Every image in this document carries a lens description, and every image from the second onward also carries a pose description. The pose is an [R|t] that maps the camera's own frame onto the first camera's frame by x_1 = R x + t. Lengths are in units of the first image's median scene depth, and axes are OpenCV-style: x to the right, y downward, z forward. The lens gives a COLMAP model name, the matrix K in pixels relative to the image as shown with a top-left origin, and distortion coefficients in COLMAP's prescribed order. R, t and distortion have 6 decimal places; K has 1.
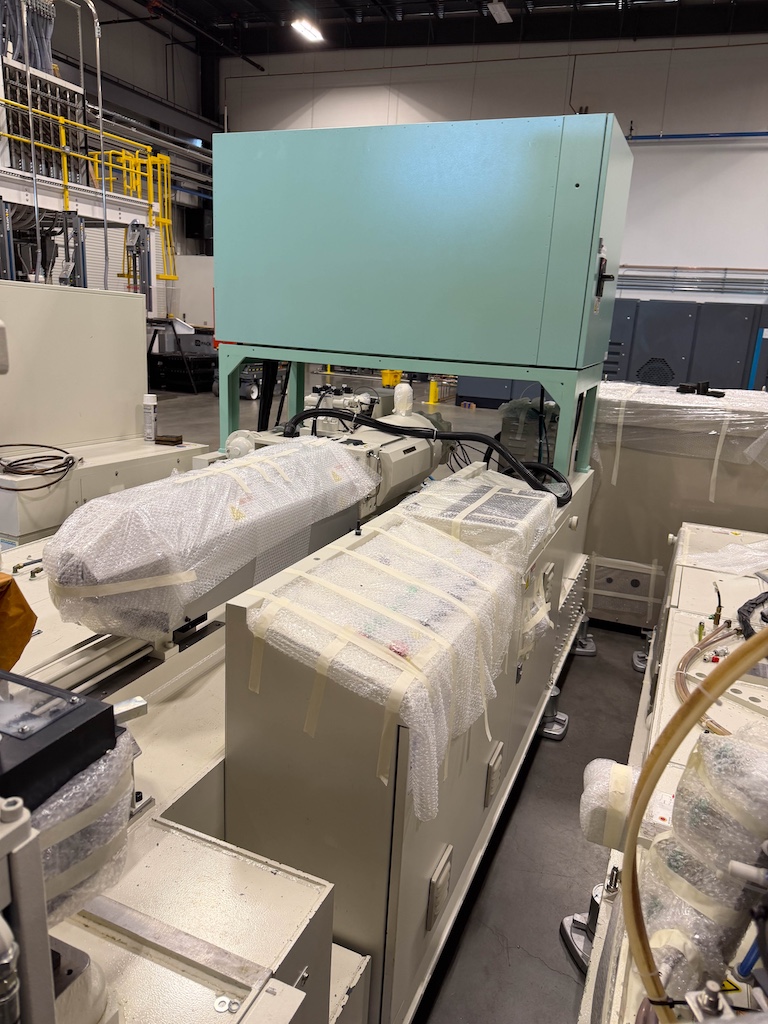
lens RADIAL K [[731.9, 0, 381.1], [0, 731.9, 509.6], [0, 0, 1]] dist [0.043469, -0.040119]
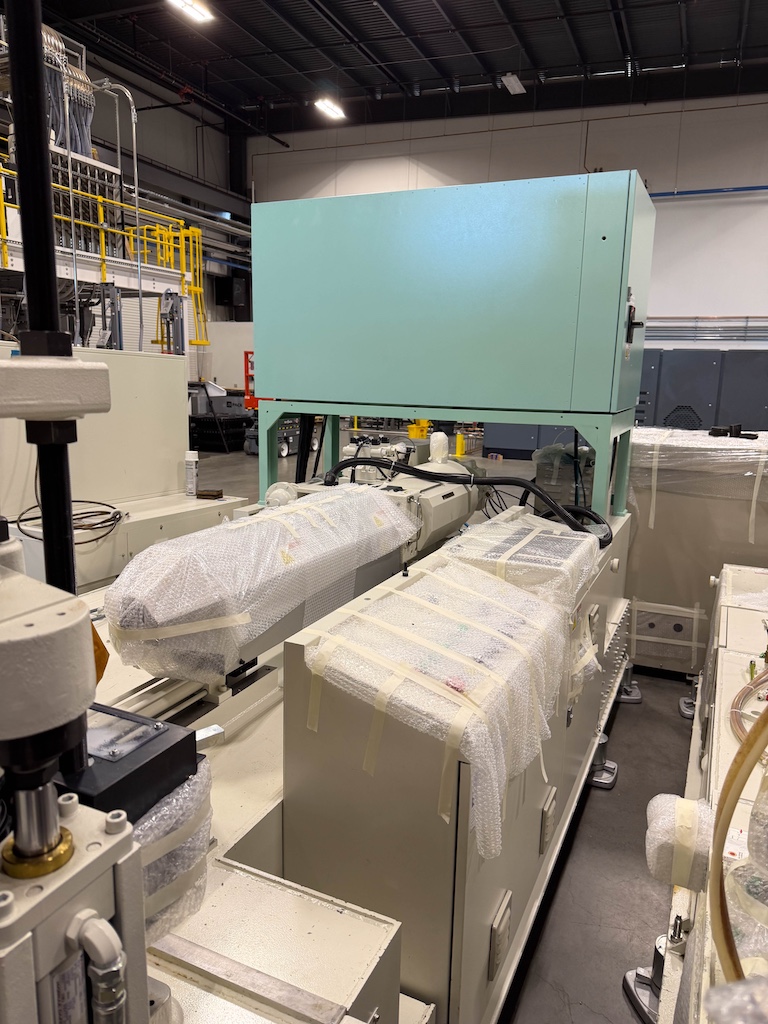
lens RADIAL K [[731.9, 0, 384.0], [0, 731.9, 510.7], [0, 0, 1]] dist [0.043469, -0.040119]
pose [[0.999226, -0.023271, -0.031726, -0.017674], [0.020862, 0.997022, -0.074241, 0.011960], [0.033359, 0.073522, 0.996736, -0.012964]]
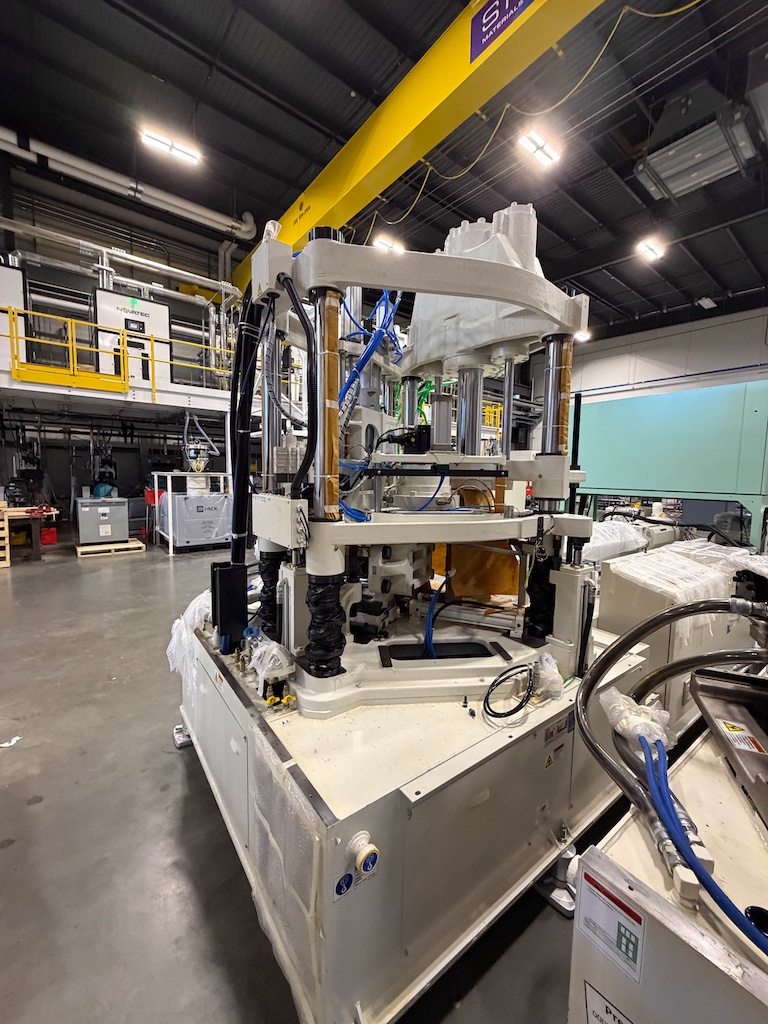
lens RADIAL K [[410.1, 0, 385.3], [0, 410.1, 508.1], [0, 0, 1]] dist [0.008149, -0.000661]
pose [[0.868891, 0.001710, -0.495000, -0.071969], [-0.096670, 0.981326, -0.166298, 0.135815], [0.485472, 0.192346, 0.852831, -0.462116]]
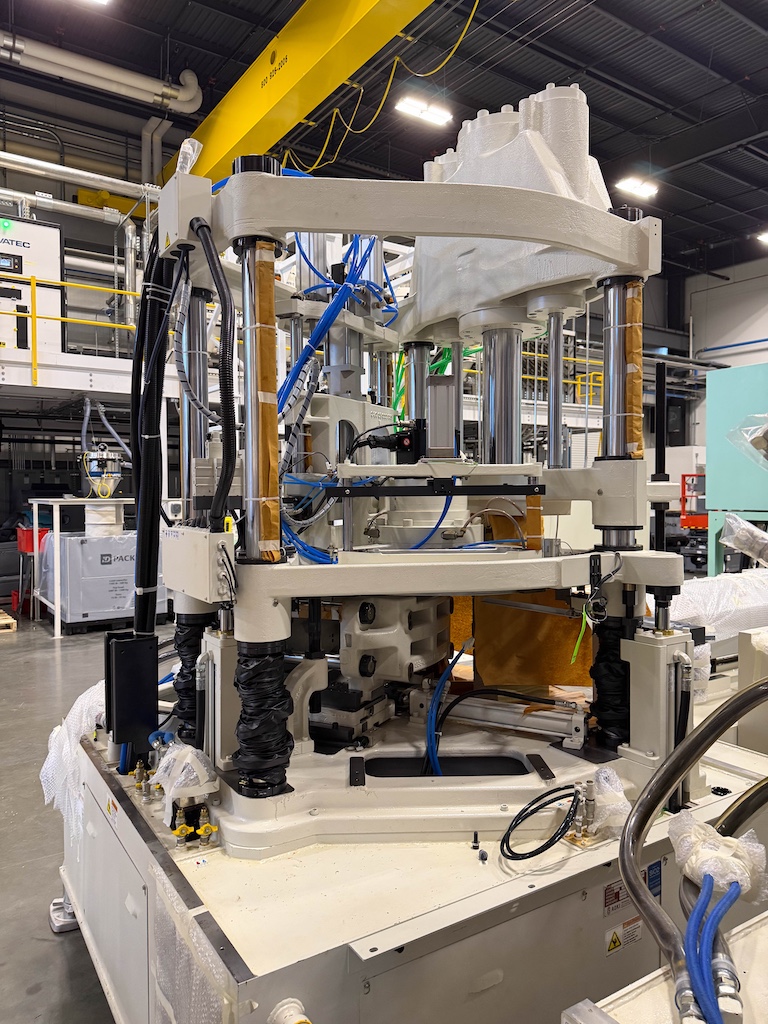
lens RADIAL K [[731.9, 0, 379.7], [0, 731.9, 510.2], [0, 0, 1]] dist [0.043469, -0.040119]
pose [[0.828827, -0.045088, -0.557685, 0.044418], [-0.095044, 0.970915, -0.219751, 0.157183], [0.551373, 0.235140, 0.800435, -0.516200]]
